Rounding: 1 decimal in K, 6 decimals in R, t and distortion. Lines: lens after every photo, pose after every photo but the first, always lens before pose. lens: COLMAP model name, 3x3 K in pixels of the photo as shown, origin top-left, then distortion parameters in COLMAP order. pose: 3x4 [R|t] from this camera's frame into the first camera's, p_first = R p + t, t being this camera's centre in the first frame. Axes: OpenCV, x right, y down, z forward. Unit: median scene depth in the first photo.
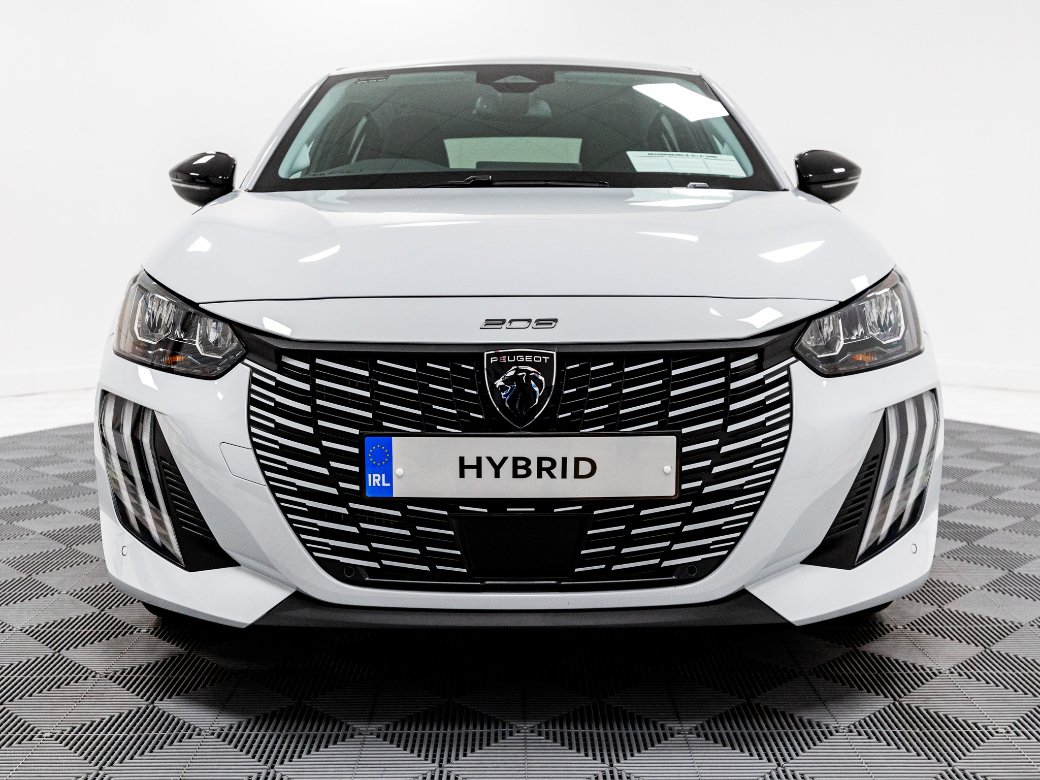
lens RADIAL K [[1130.4, 0, 521.1], [0, 1130.4, 384.7], [0, 0, 1]] dist [0.021719, 0.000000]
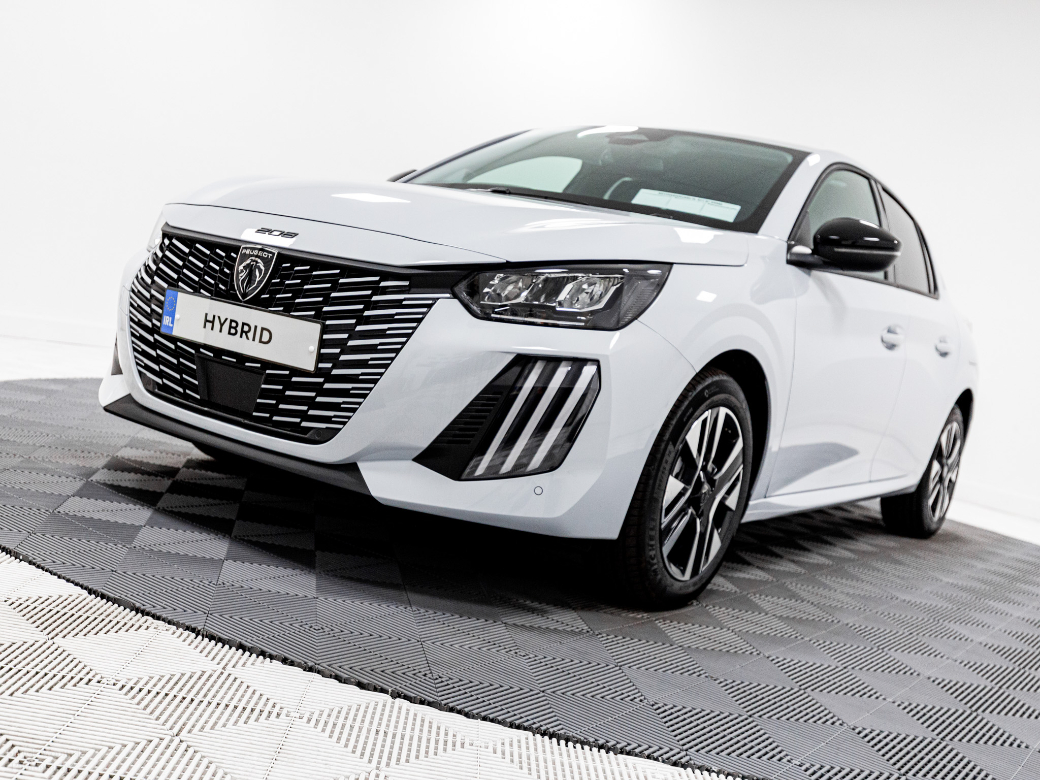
lens RADIAL K [[1130.4, 0, 523.9], [0, 1130.4, 395.5], [0, 0, 1]] dist [0.021719, 0.000000]
pose [[0.803786, 0.194759, -0.562136, 1.074837], [-0.263461, 0.963719, -0.042824, 0.118290], [0.533401, 0.182522, 0.825935, 0.060815]]
